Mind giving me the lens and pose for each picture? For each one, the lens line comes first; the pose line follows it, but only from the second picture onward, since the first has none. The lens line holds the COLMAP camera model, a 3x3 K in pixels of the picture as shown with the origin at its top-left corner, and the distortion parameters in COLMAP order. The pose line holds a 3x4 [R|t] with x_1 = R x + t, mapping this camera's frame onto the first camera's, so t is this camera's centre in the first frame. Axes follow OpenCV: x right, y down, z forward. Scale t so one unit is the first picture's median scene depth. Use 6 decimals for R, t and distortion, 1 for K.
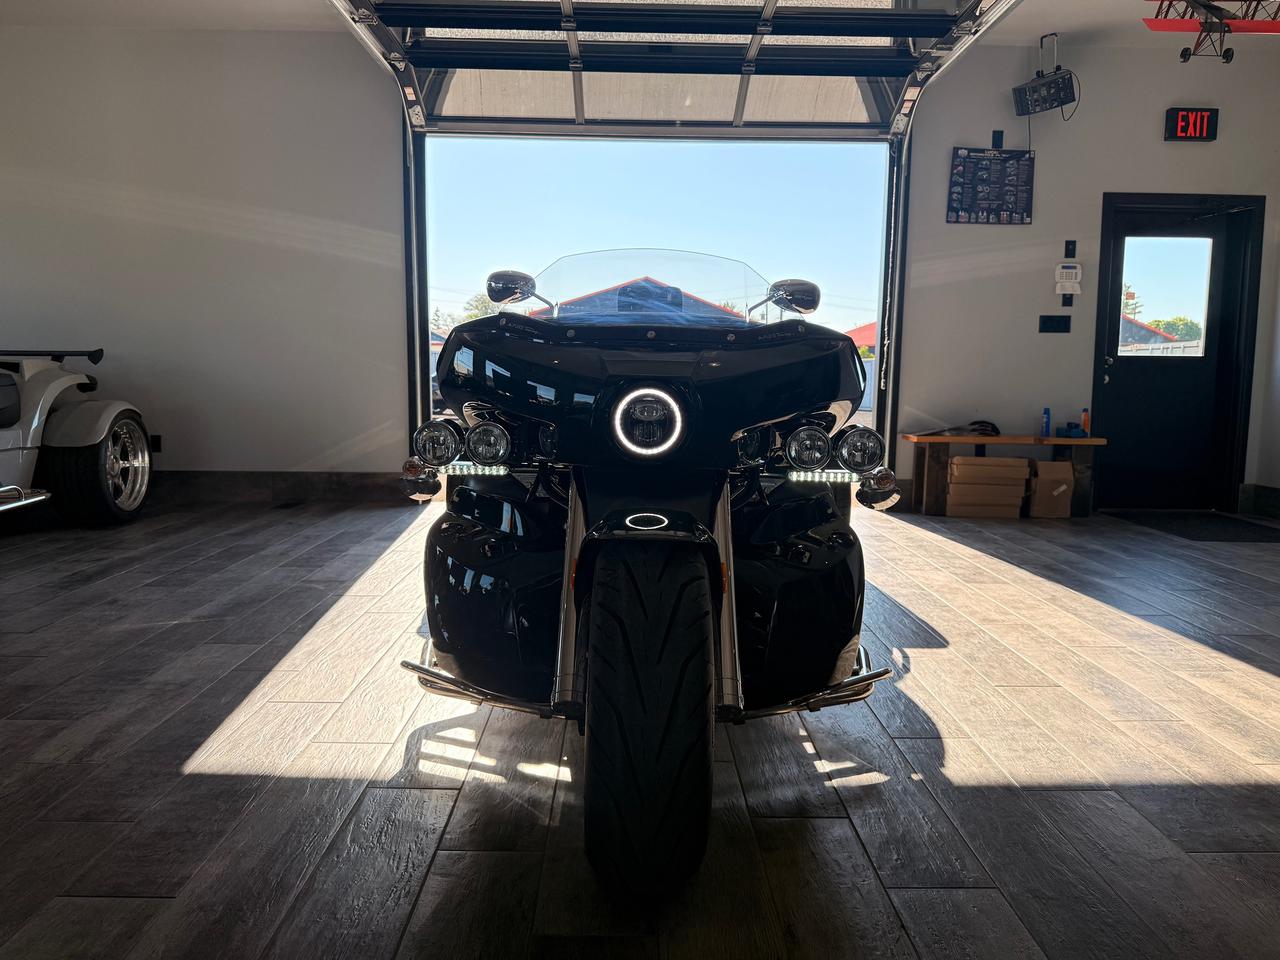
lens RADIAL K [[911.2, 0, 640.0], [0, 911.2, 480.0], [0, 0, 1]] dist [0.002786, 0.001005]
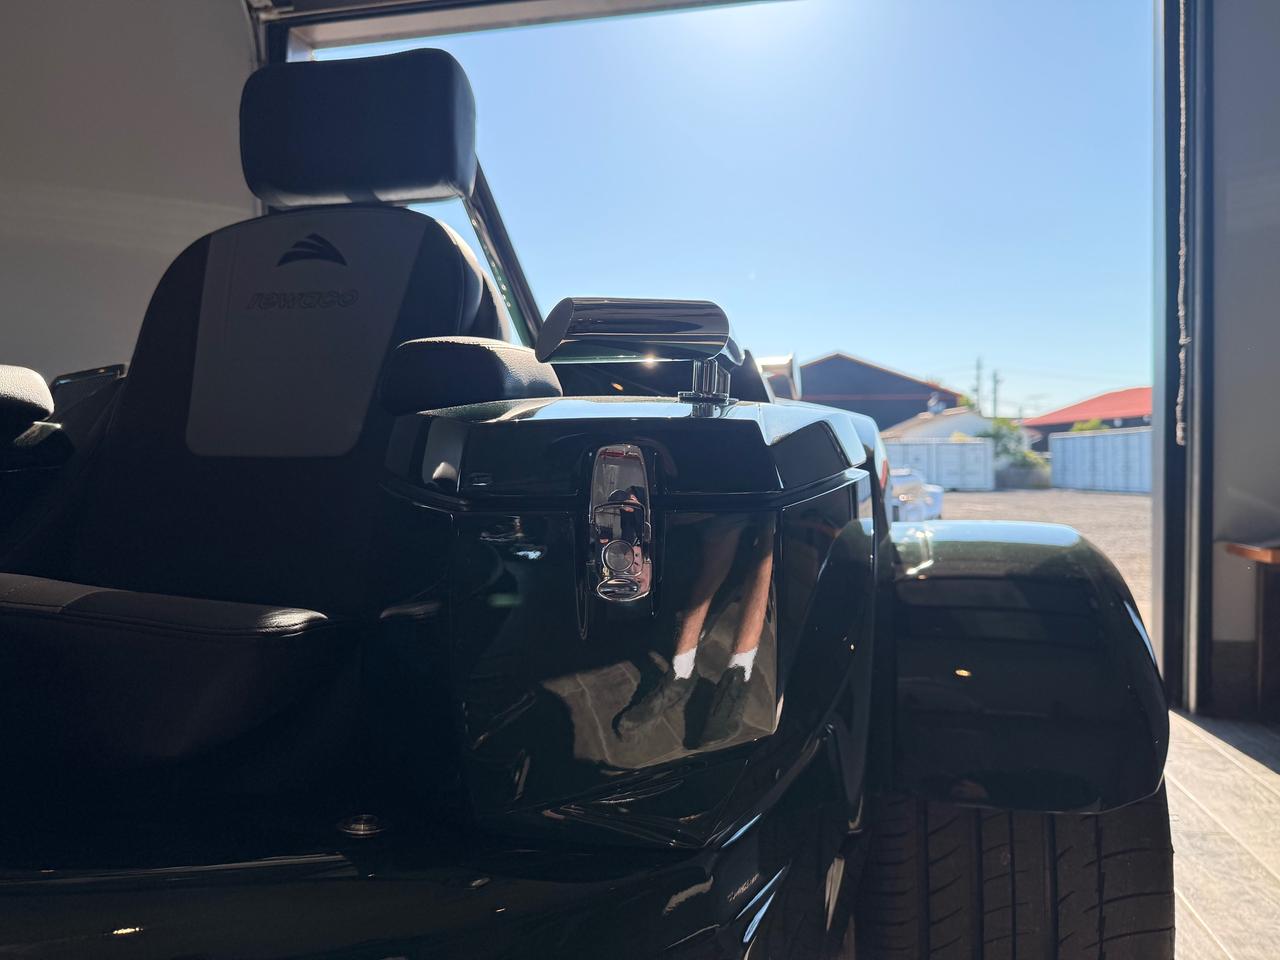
lens RADIAL K [[911.2, 0, 640.0], [0, 911.2, 480.0], [0, 0, 1]] dist [0.002786, 0.001005]
pose [[0.967669, -0.014395, -0.251812, 0.127219], [-0.012946, 0.994219, -0.106585, -0.032289], [0.251891, 0.106399, 0.961889, 0.524718]]
